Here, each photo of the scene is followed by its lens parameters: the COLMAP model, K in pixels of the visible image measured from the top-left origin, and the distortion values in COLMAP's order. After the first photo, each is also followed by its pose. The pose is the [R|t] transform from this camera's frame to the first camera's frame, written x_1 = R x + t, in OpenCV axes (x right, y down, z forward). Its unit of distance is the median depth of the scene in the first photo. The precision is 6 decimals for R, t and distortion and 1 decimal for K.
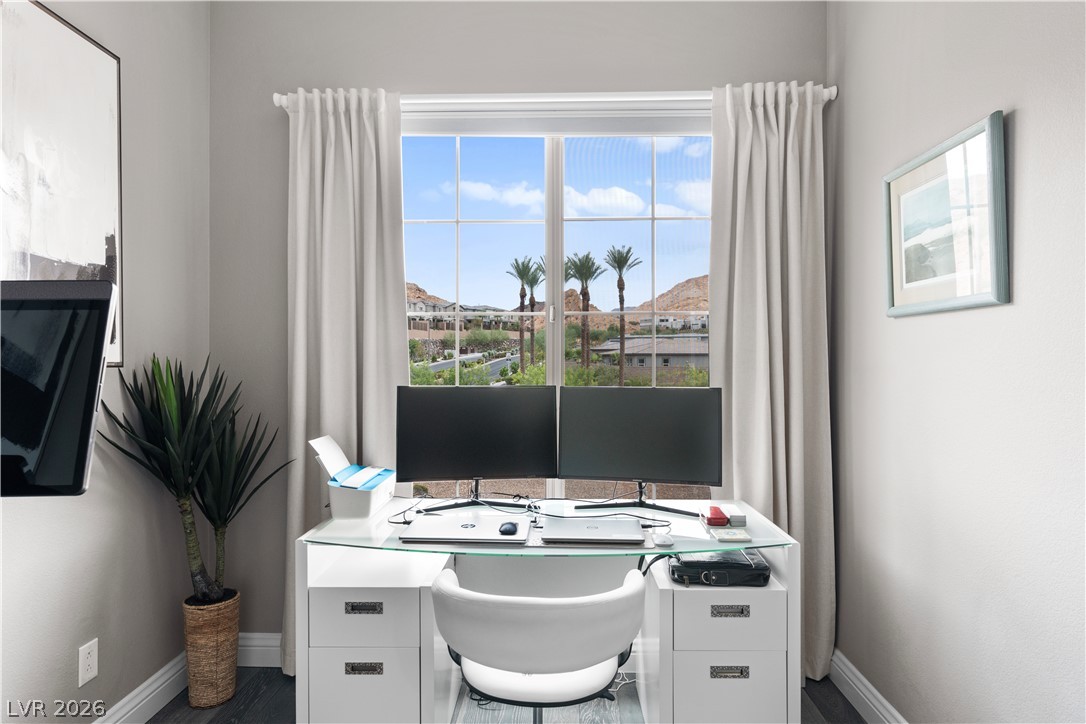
lens RADIAL K [[631.1, 0, 542.9], [0, 631.1, 359.1], [0, 0, 1]] dist [-0.000063, 0.000730]
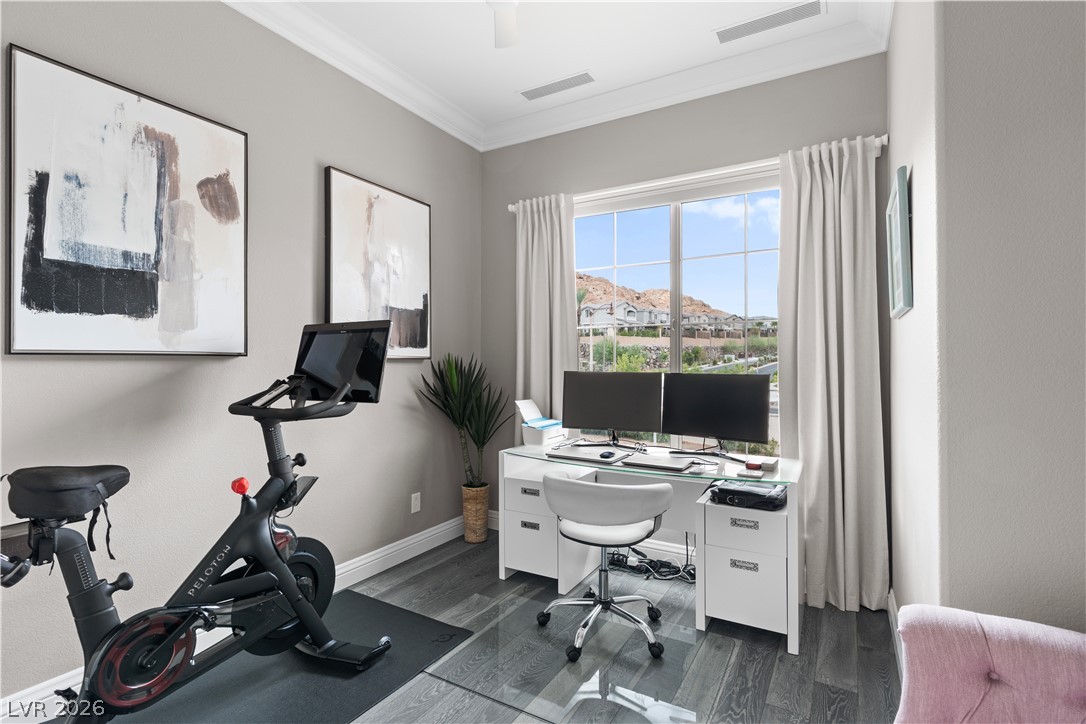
lens RADIAL K [[512.9, 0, 543.0], [0, 512.9, 362.0], [0, 0, 1]] dist [0.001856, 0.000462]
pose [[0.877259, 0.000936, -0.480016, 0.372915], [-0.001687, 0.999998, -0.001134, 0.019814], [0.480014, 0.001805, 0.877259, -0.223501]]
